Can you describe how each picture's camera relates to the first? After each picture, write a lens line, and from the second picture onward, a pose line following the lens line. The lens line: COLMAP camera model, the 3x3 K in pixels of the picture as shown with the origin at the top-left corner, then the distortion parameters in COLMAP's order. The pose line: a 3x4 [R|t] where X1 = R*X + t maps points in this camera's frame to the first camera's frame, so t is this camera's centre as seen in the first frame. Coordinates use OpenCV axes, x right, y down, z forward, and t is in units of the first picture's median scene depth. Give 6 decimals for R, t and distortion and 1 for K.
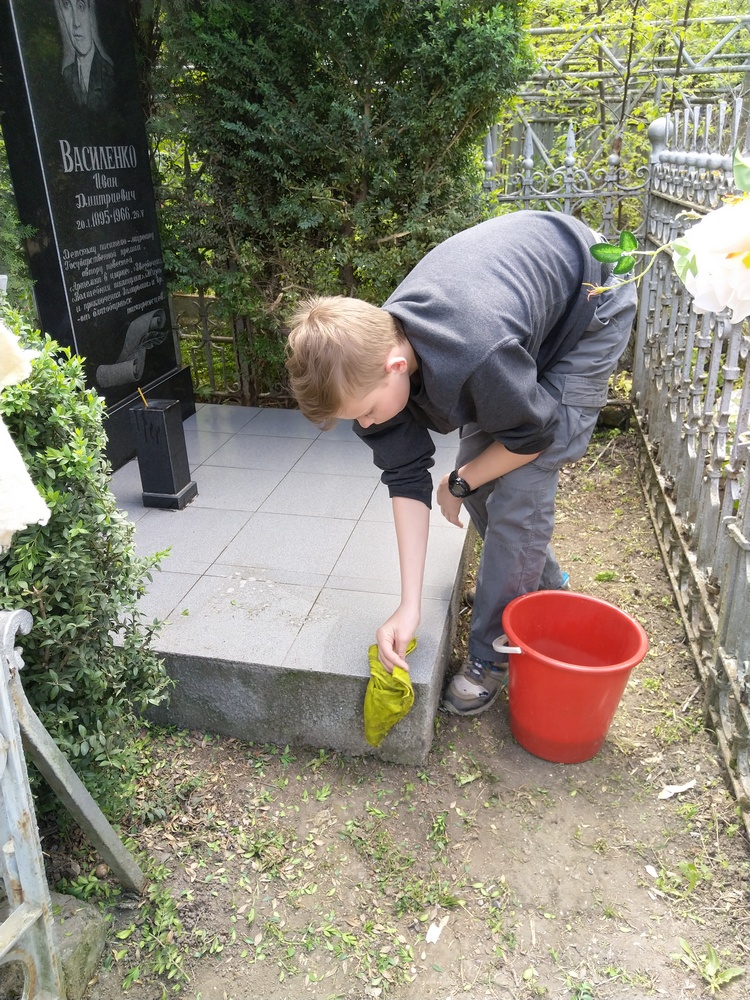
lens RADIAL K [[727.3, 0, 375.0], [0, 727.3, 500.0], [0, 0, 1]] dist [-0.087606, 0.038786]
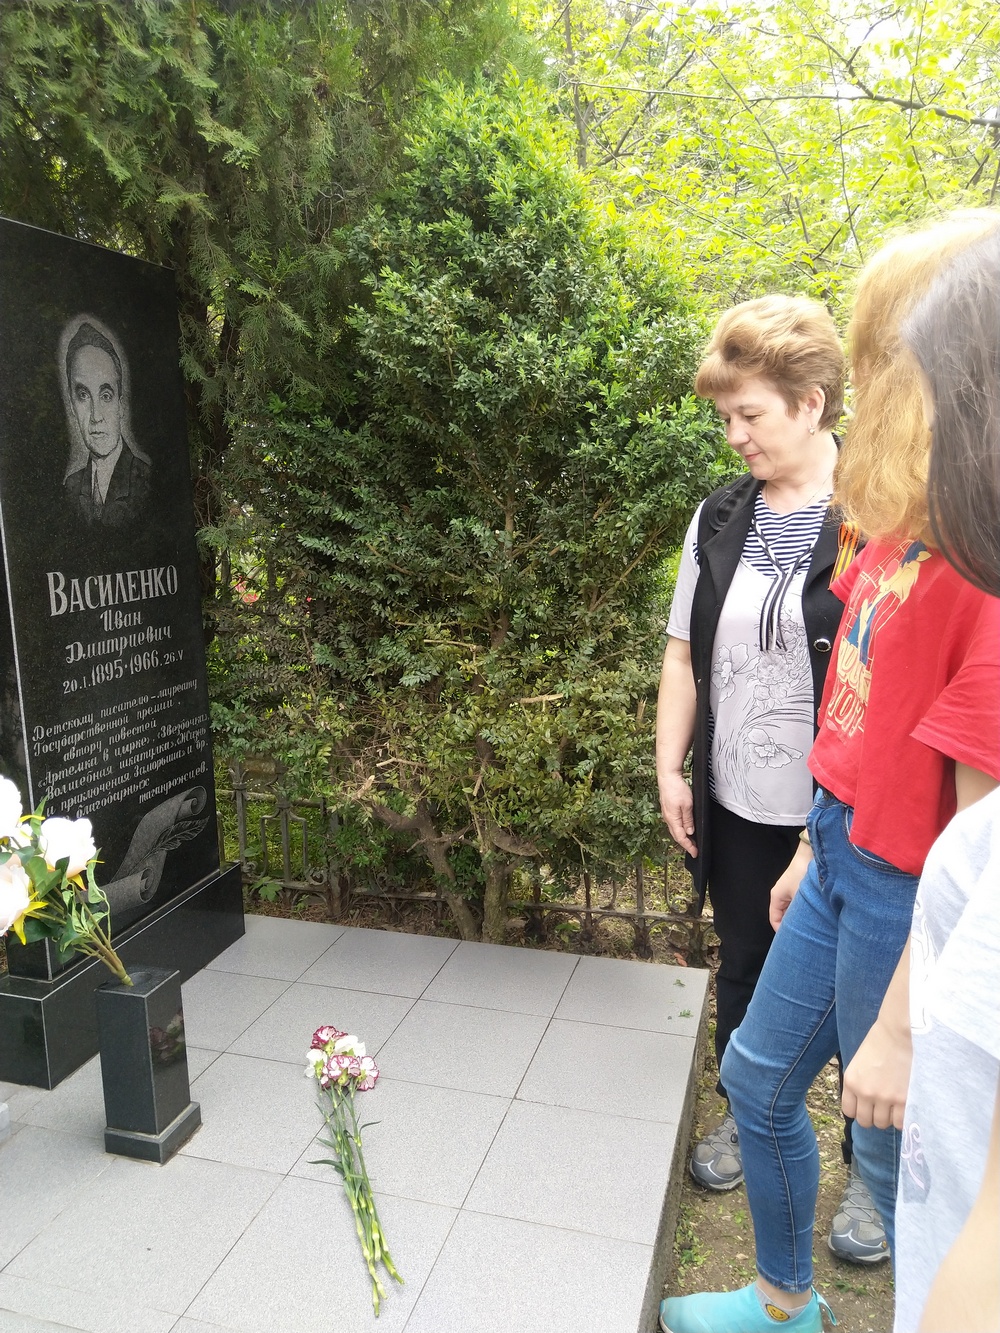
lens RADIAL K [[1003.7, 0, 500.0], [0, 1003.7, 666.5], [0, 0, 1]] dist [-0.044613, -0.001923]
pose [[0.998388, 0.015003, -0.054733, 0.039834], [-0.030585, 0.954630, -0.296220, -0.123736], [0.047805, 0.297416, 0.953550, 0.100528]]
